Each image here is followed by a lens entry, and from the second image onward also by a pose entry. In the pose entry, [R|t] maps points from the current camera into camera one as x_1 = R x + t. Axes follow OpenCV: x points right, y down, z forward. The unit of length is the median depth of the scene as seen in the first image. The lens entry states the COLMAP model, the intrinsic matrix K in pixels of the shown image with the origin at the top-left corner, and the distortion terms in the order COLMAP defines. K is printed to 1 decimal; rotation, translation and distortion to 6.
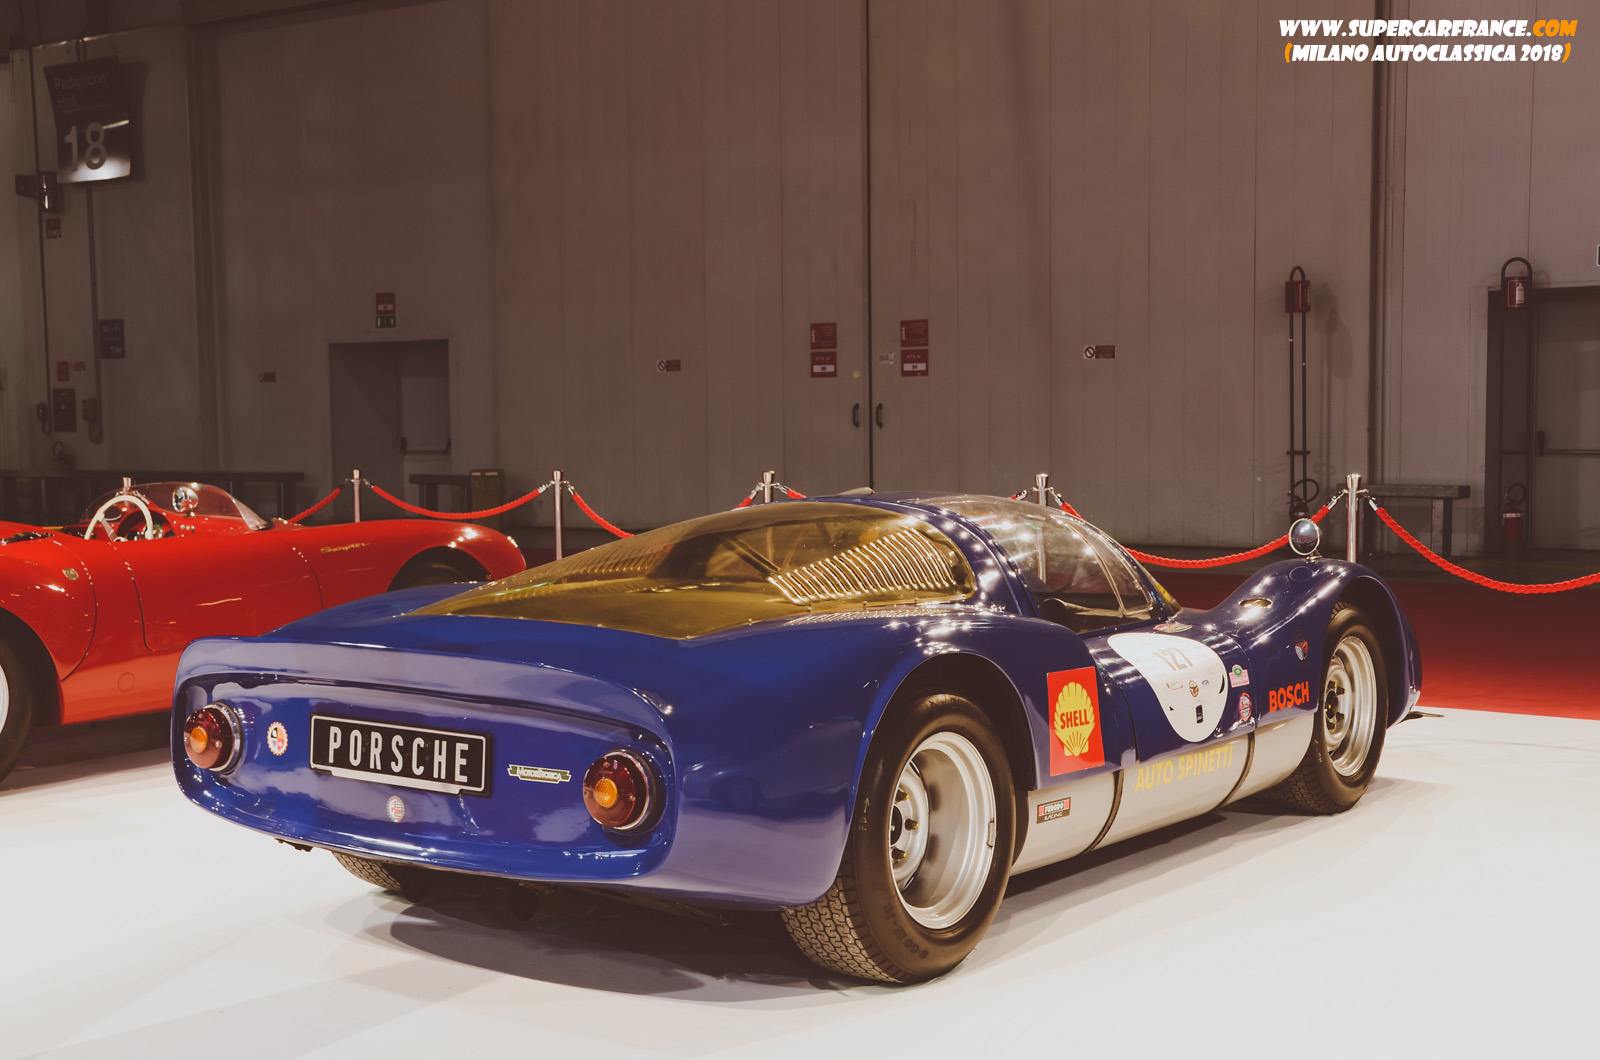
lens RADIAL K [[2218.1, 0, 816.6], [0, 2218.1, 531.2], [0, 0, 1]] dist [0.143103, 0.000000]
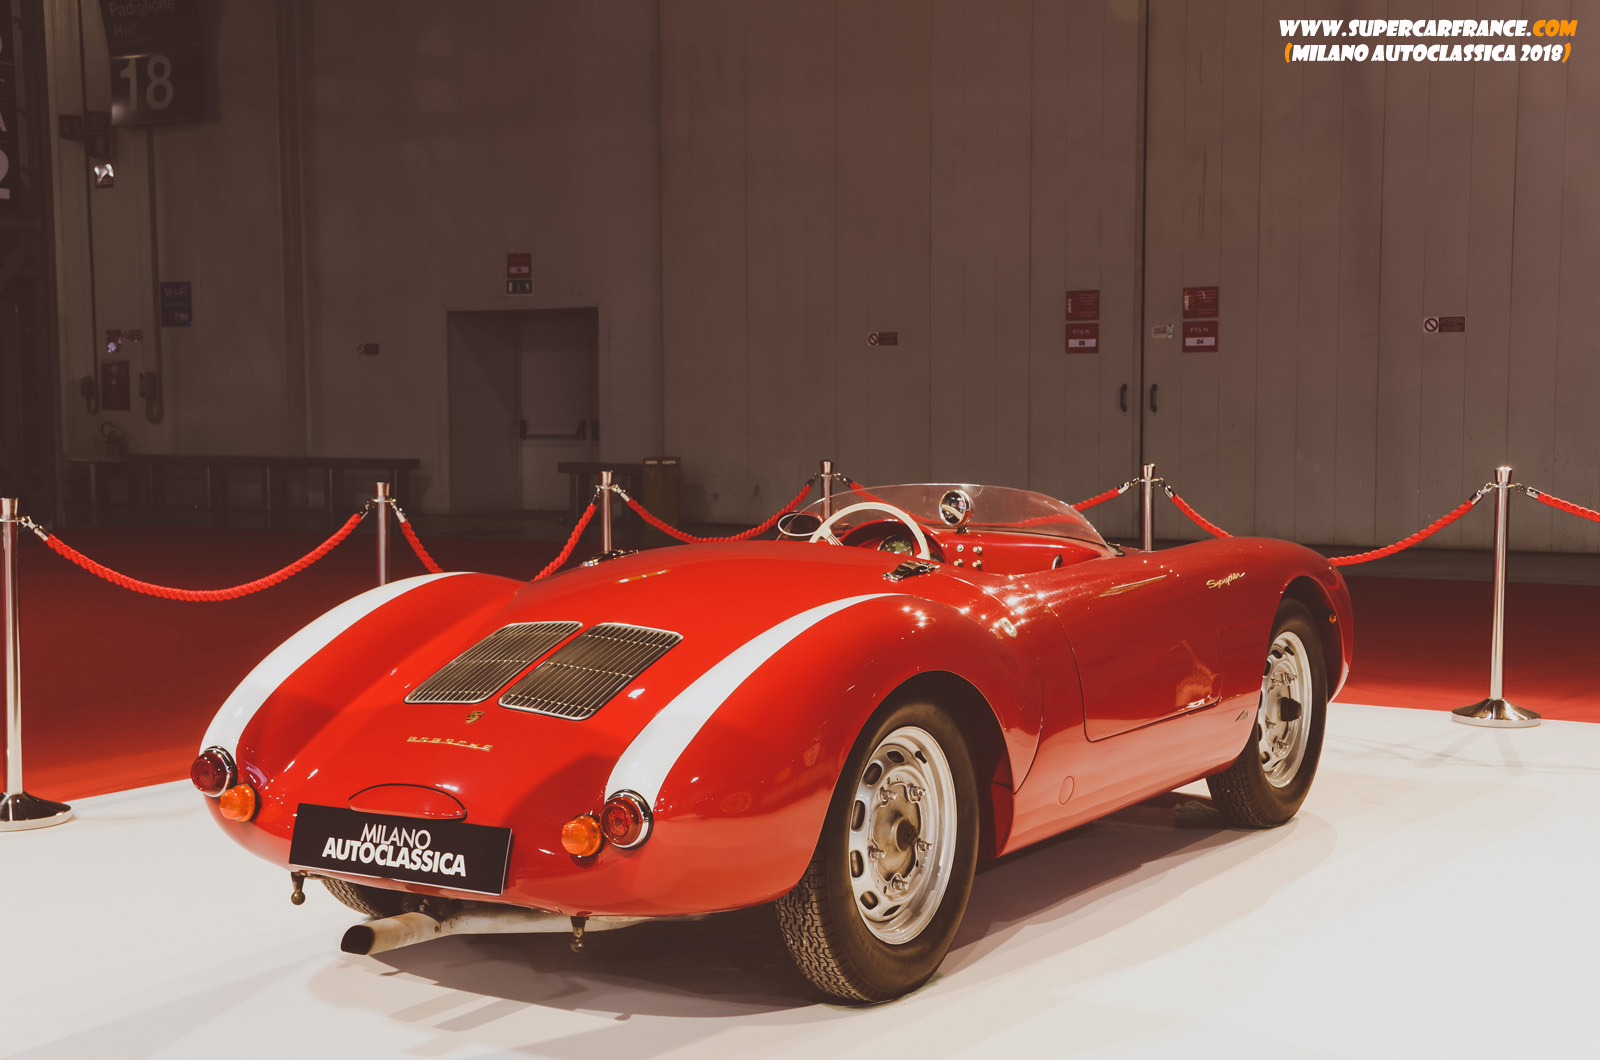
lens RADIAL K [[2218.1, 0, 793.8], [0, 2218.1, 527.4], [0, 0, 1]] dist [0.143103, 0.000000]
pose [[0.997550, 0.004560, 0.069811, -0.146003], [-0.004872, 0.999979, 0.004307, -0.004117], [-0.069790, -0.004637, 0.997551, 0.124724]]
